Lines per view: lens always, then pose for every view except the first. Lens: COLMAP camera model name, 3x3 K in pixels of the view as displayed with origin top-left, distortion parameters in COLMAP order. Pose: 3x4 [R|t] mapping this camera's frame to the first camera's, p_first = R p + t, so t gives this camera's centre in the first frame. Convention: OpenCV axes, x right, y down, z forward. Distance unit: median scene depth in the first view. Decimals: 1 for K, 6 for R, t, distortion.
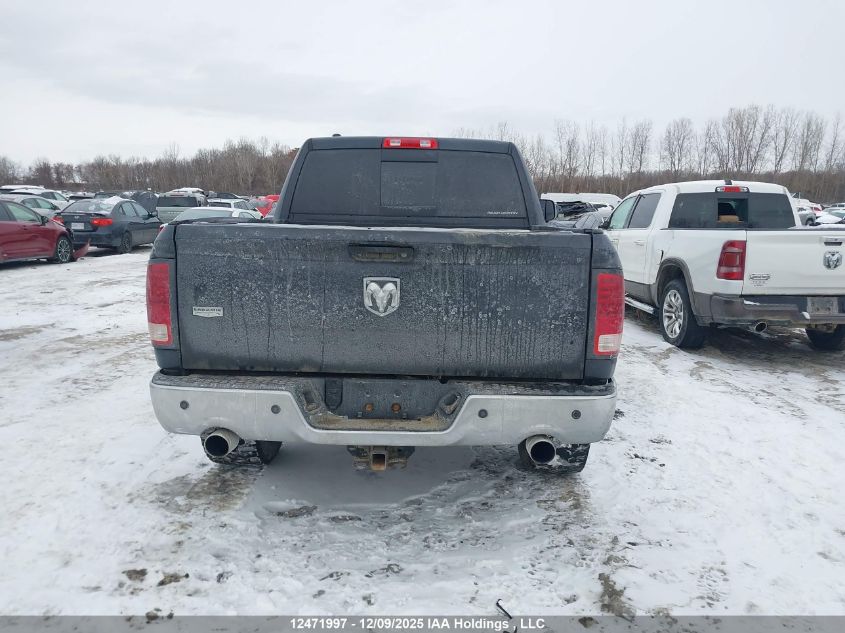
lens RADIAL K [[654.0, 0, 429.2], [0, 654.0, 310.4], [0, 0, 1]] dist [0.049155, -0.069232]
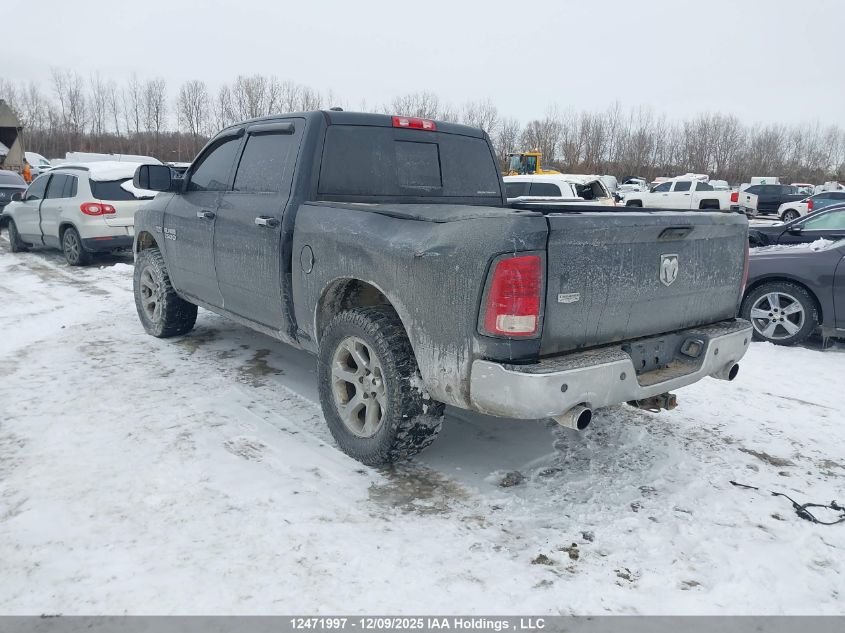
lens RADIAL K [[654.0, 0, 429.2], [0, 654.0, 310.4], [0, 0, 1]] dist [0.049155, -0.069232]
pose [[0.763195, -0.118631, 0.635185, -0.946149], [0.084059, 0.992877, 0.084436, -0.068842], [-0.640678, -0.011048, 0.767731, 0.268479]]
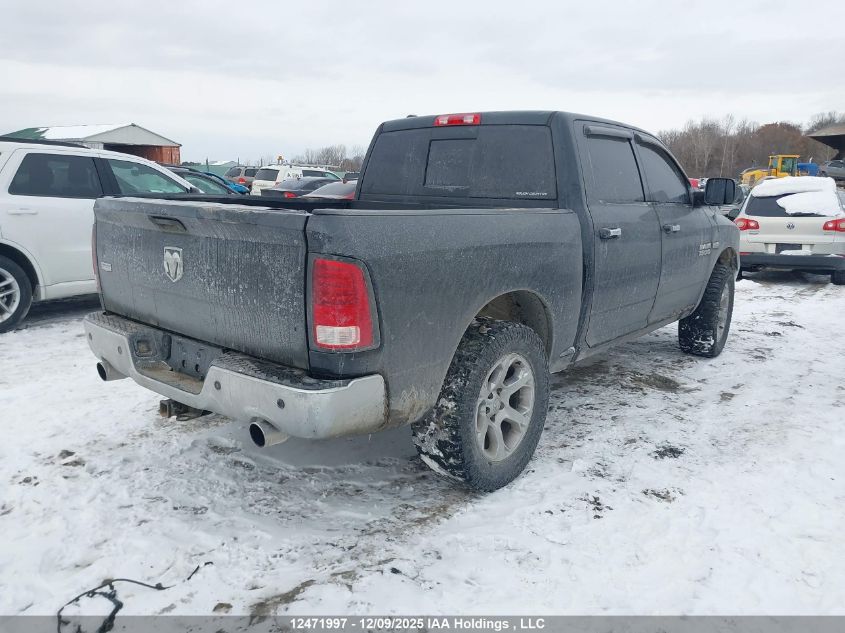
lens RADIAL K [[648.2, 0, 430.7], [0, 648.2, 315.6], [0, 0, 1]] dist [0.042935, -0.040200]
pose [[0.789166, 0.121323, -0.602078, 0.746460], [-0.100452, 0.992592, 0.068347, -0.043192], [0.605909, 0.006543, 0.795507, 0.300605]]
